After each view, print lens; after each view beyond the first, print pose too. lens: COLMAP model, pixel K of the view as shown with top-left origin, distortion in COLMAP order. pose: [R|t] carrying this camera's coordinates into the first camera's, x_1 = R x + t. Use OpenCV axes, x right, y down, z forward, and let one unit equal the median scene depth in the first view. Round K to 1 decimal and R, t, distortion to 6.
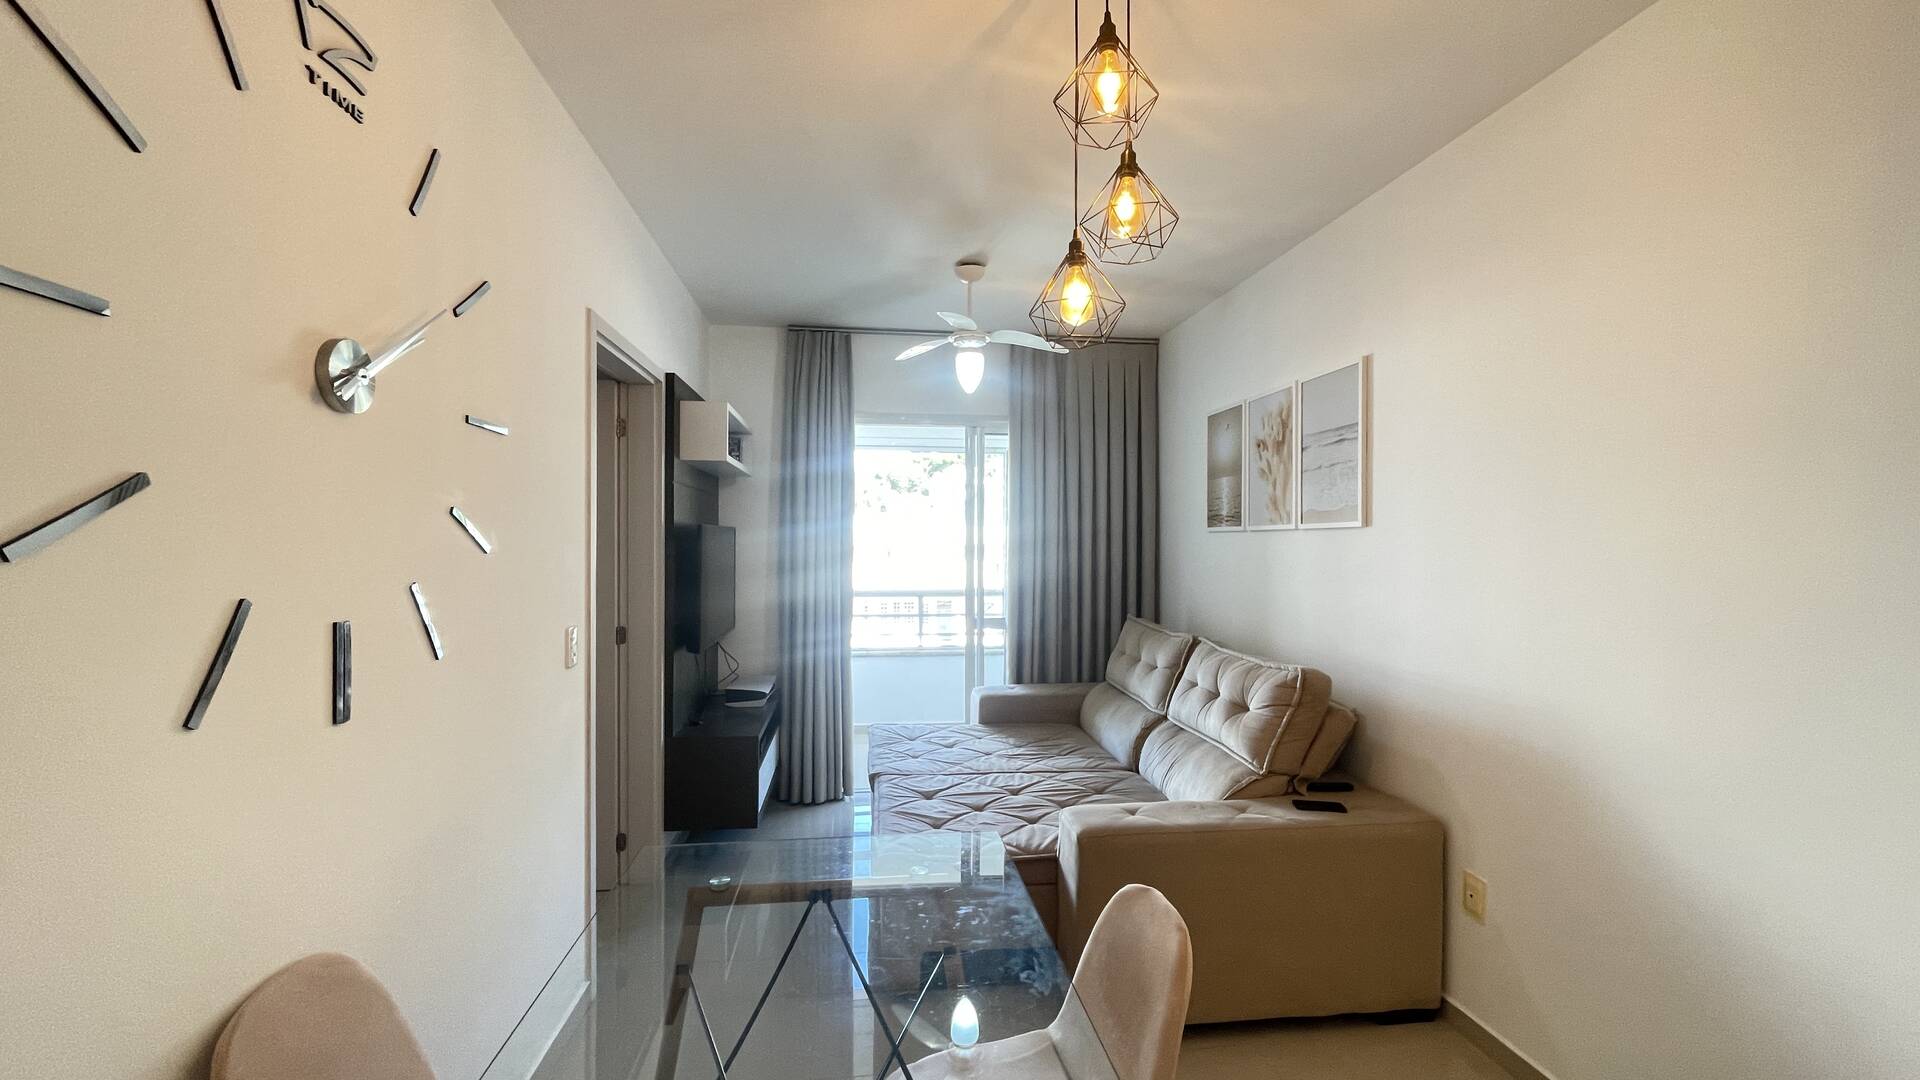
lens RADIAL K [[778.6, 0, 957.0], [0, 778.6, 542.9], [0, 0, 1]] dist [-0.000068, -0.000329]
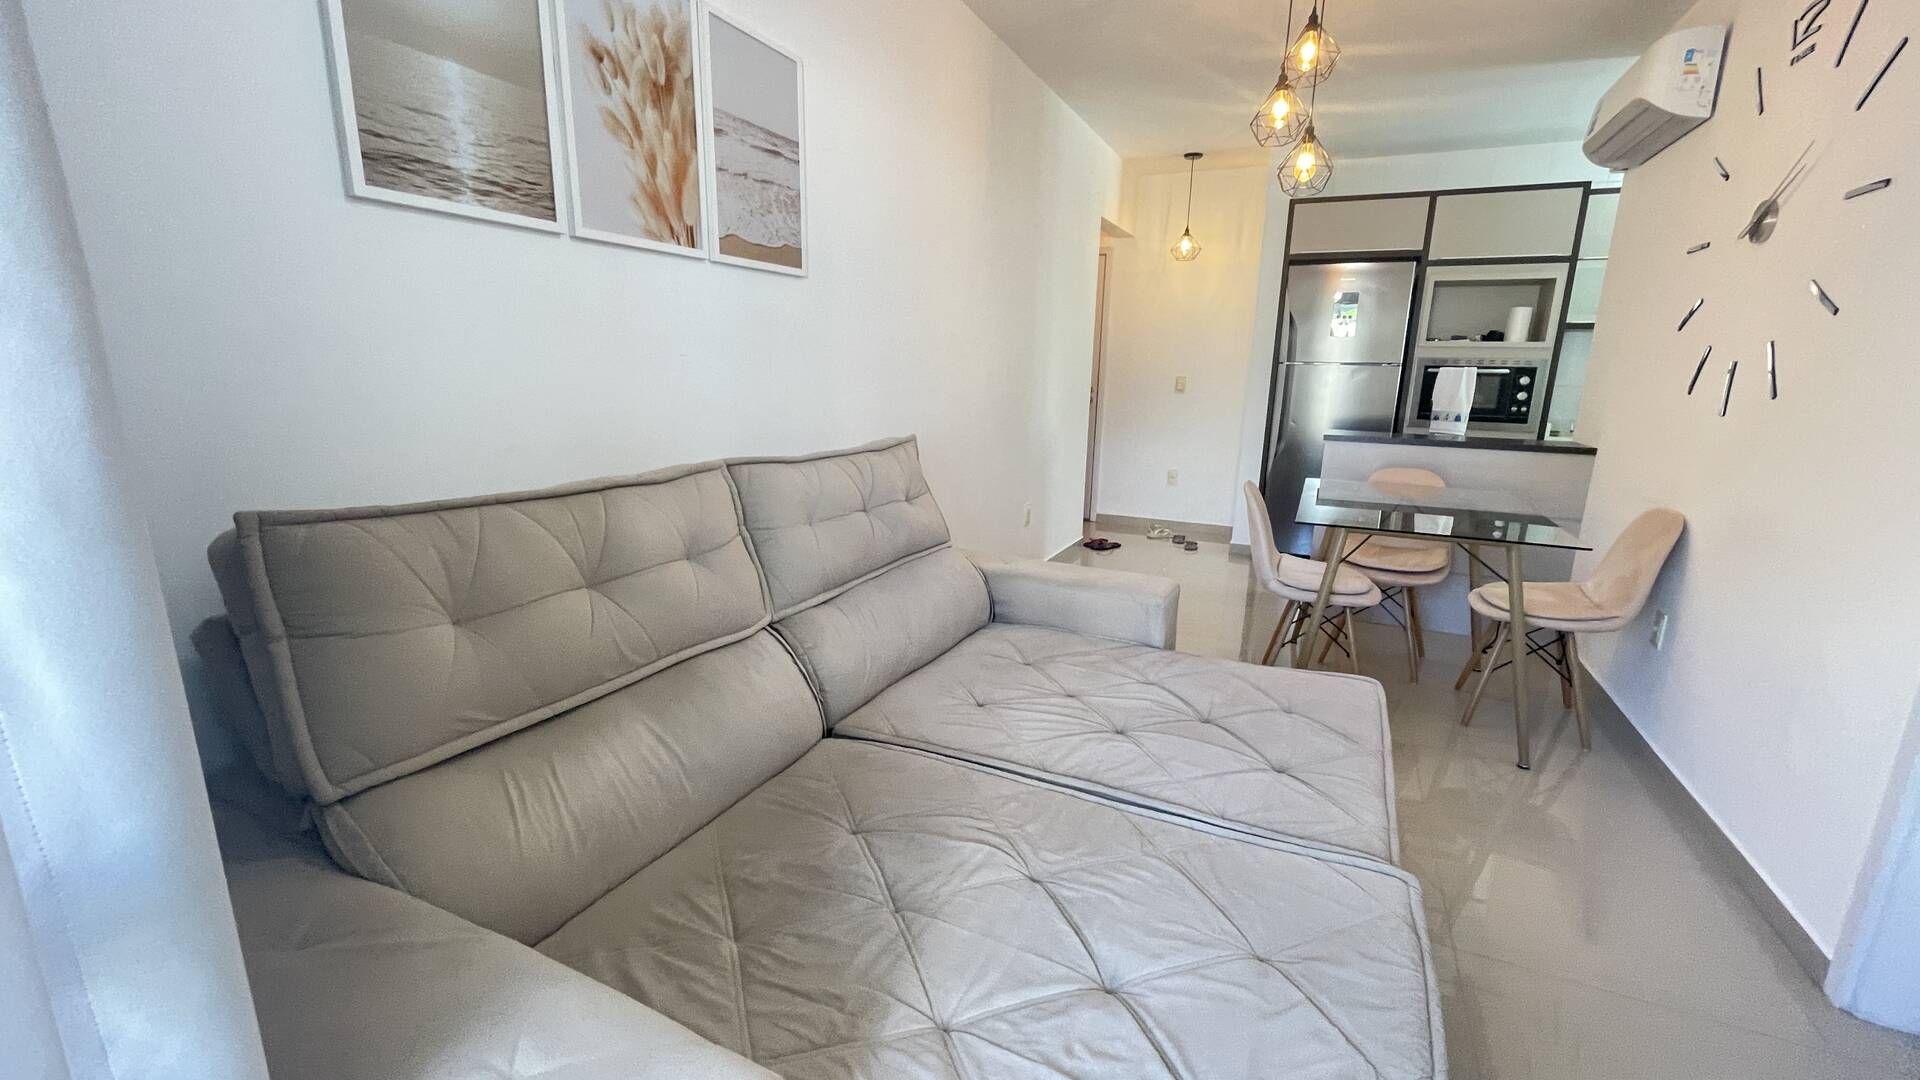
lens RADIAL K [[776.6, 0, 959.3], [0, 776.6, 542.5], [0, 0, 1]] dist [-0.002278, -0.000645]
pose [[-0.842225, -0.140115, 0.520601, -0.109542], [-0.022866, 0.974052, 0.225165, 0.064923], [-0.538641, 0.177735, -0.823575, 1.566987]]
